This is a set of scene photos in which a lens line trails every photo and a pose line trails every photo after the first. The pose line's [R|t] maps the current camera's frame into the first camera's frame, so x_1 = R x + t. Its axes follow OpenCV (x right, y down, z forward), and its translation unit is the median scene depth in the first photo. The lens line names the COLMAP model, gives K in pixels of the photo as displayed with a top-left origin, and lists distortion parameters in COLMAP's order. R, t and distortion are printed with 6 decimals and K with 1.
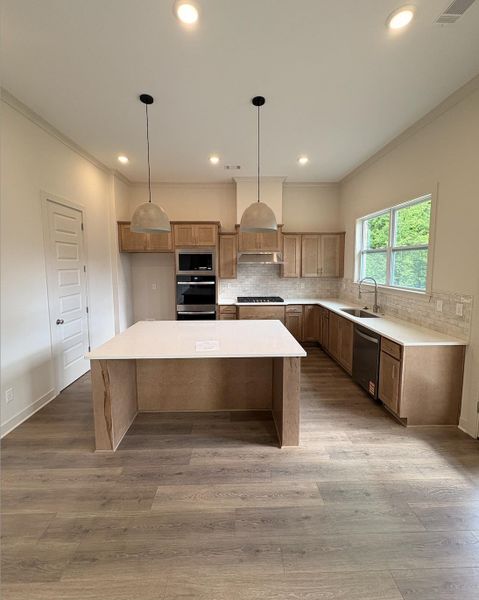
lens RADIAL K [[257.0, 0, 237.8], [0, 257.0, 284.3], [0, 0, 1]] dist [-0.000446, -0.000142]
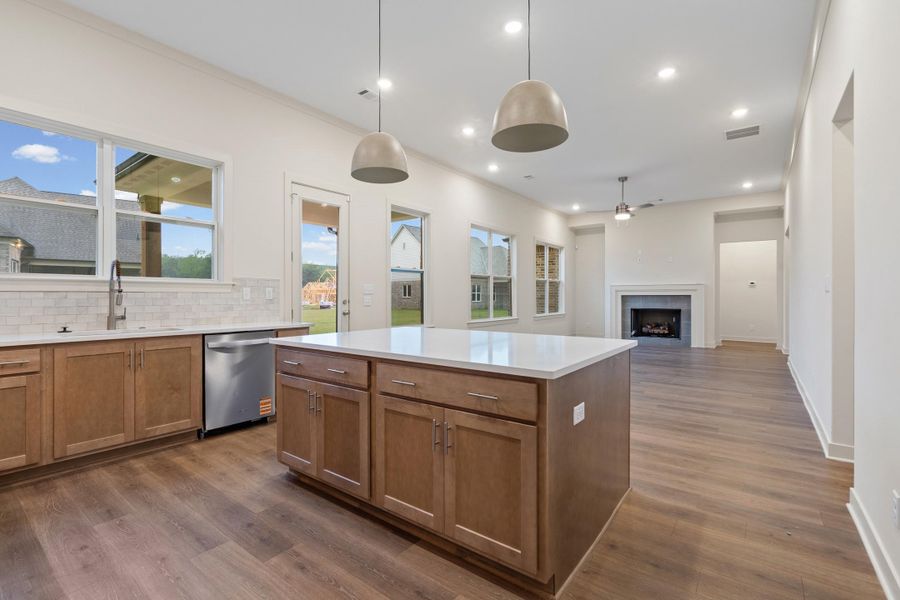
lens RADIAL K [[407.5, 0, 452.7], [0, 407.5, 295.9], [0, 0, 1]] dist [-0.005410, 0.001400]
pose [[-0.793277, 0.005458, 0.608837, -0.391670], [0.053592, 0.996705, 0.060891, 0.024734], [-0.606498, 0.080932, -0.790955, 0.981644]]
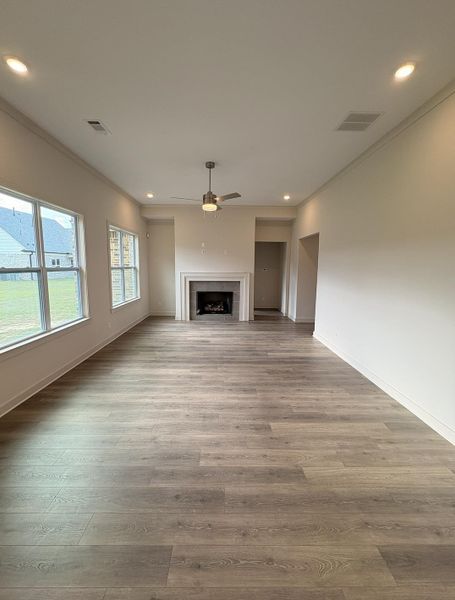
lens RADIAL K [[240.7, 0, 224.8], [0, 240.7, 294.6], [0, 0, 1]] dist [-0.007784, -0.000156]
pose [[-0.999993, -0.003164, 0.001964, -0.023219], [-0.002709, 0.979880, 0.199569, -0.014819], [-0.002556, 0.199562, -0.979882, 0.242676]]
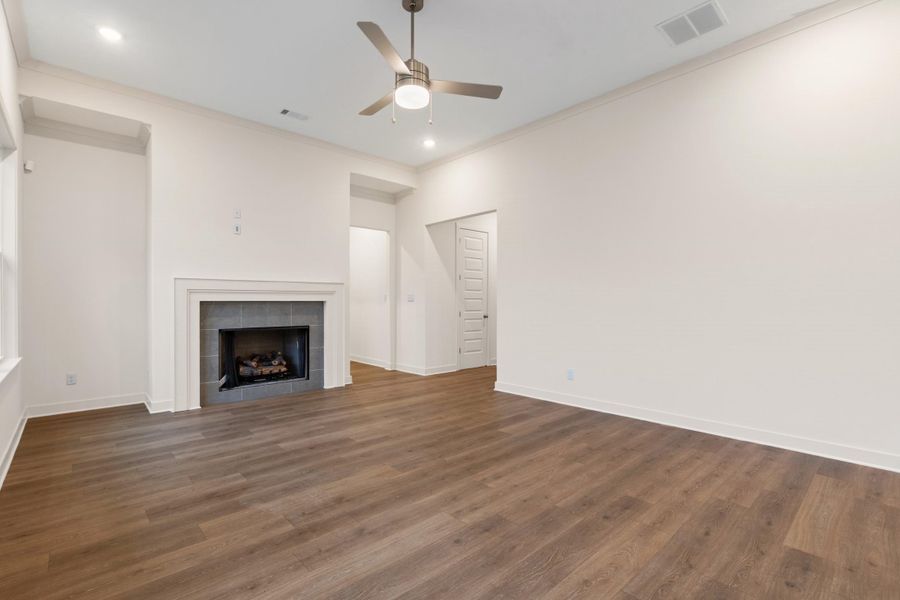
lens RADIAL K [[407.5, 0, 435.6], [0, 407.5, 305.5], [0, 0, 1]] dist [-0.005410, 0.001400]
pose [[-0.756336, 0.010347, -0.654101, 0.397108], [-0.047373, 0.996384, 0.070539, 0.114680], [0.652465, 0.084337, -0.753111, -0.153686]]
